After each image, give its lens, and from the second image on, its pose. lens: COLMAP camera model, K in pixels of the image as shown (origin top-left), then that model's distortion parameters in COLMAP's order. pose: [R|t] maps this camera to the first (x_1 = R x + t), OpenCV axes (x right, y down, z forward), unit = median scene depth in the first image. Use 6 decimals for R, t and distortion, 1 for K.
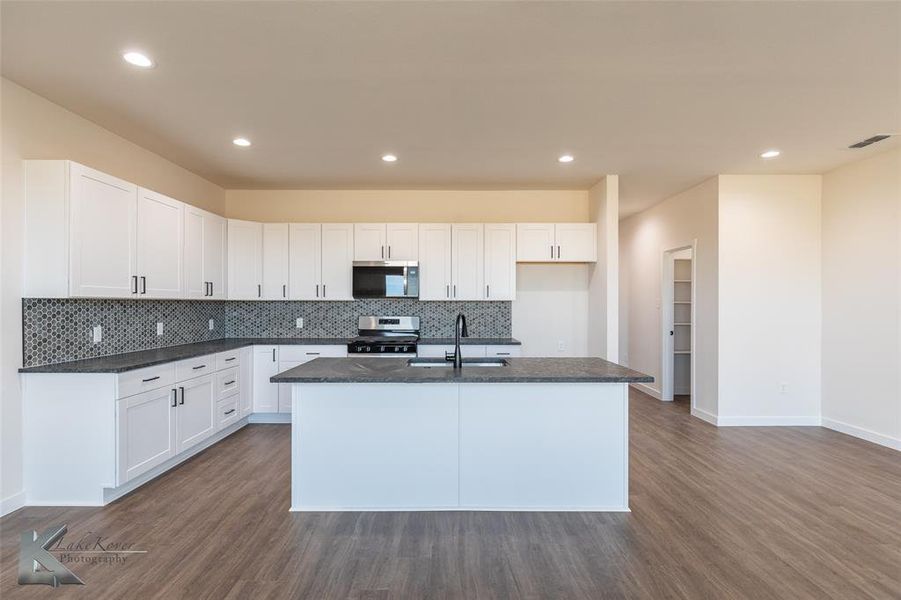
lens RADIAL K [[442.8, 0, 447.9], [0, 442.8, 301.5], [0, 0, 1]] dist [-0.000971, -0.002123]
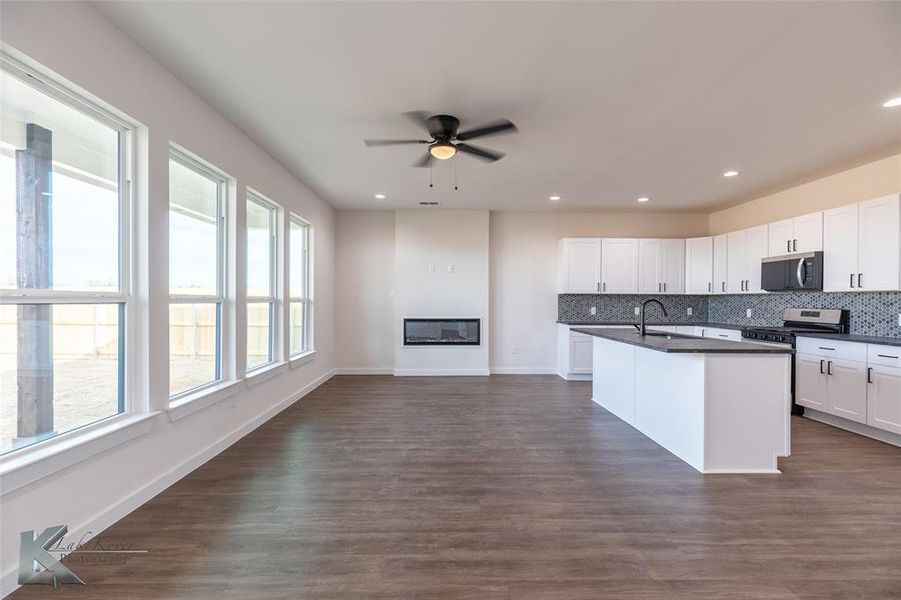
lens RADIAL K [[409.4, 0, 451.7], [0, 409.4, 307.7], [0, 0, 1]] dist [0.008045, -0.000203]
pose [[0.020829, 0.019359, -0.999596, 0.993525], [-0.002393, 0.999811, 0.019313, 0.018846], [0.999780, 0.001990, 0.020871, 0.223351]]
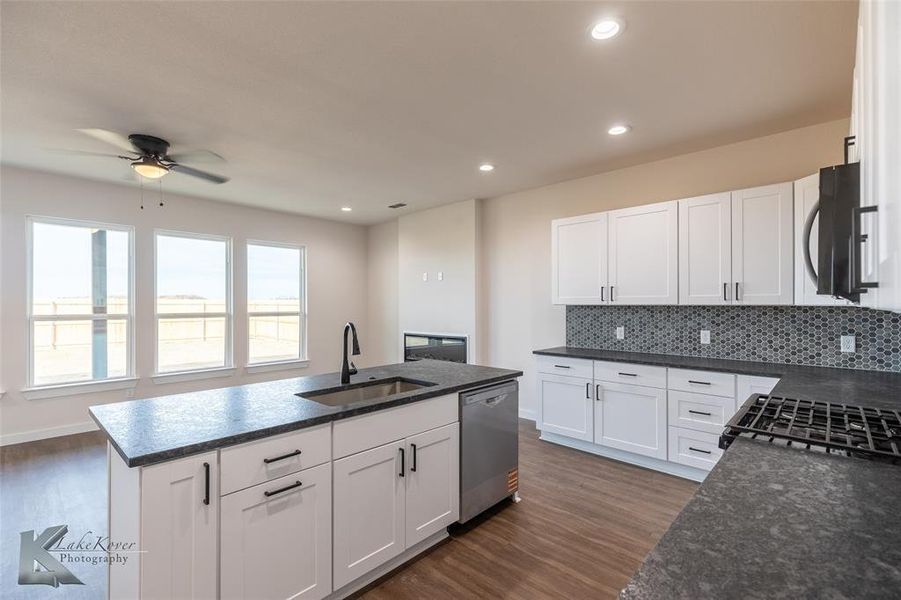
lens RADIAL K [[409.4, 0, 440.6], [0, 409.4, 301.6], [0, 0, 1]] dist [0.008045, -0.000203]
pose [[-0.695803, -0.005831, -0.718209, 0.348302], [0.003142, 0.999933, -0.011162, -0.004130], [0.718226, -0.010023, -0.695738, 1.213181]]
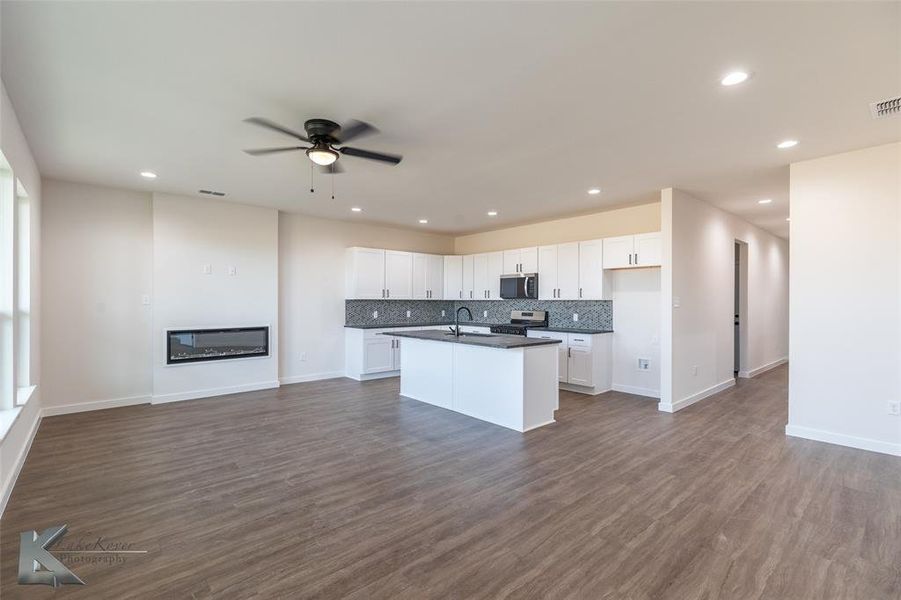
lens RADIAL K [[409.4, 0, 447.4], [0, 409.4, 299.0], [0, 0, 1]] dist [0.008045, -0.000203]
pose [[0.657172, -0.003514, -0.753733, 0.919985], [-0.000084, 0.999989, -0.004735, 0.000707], [0.753741, 0.003174, 0.657164, -0.120504]]
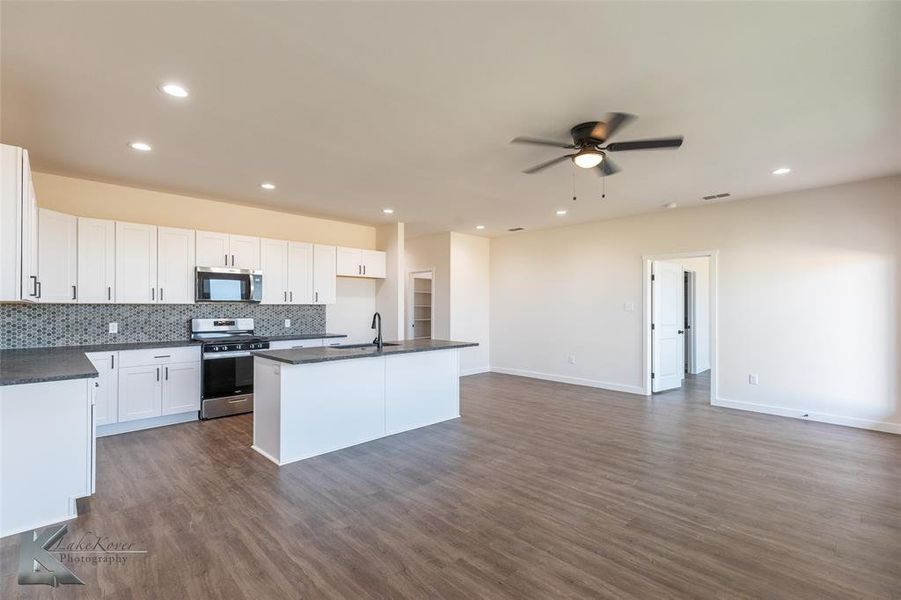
lens RADIAL K [[409.4, 0, 455.9], [0, 409.4, 303.7], [0, 0, 1]] dist [0.008045, -0.000203]
pose [[0.704661, 0.004462, 0.709531, -0.575836], [-0.002773, 0.999990, -0.003534, -0.001608], [-0.709539, 0.000523, 0.704666, -0.151315]]
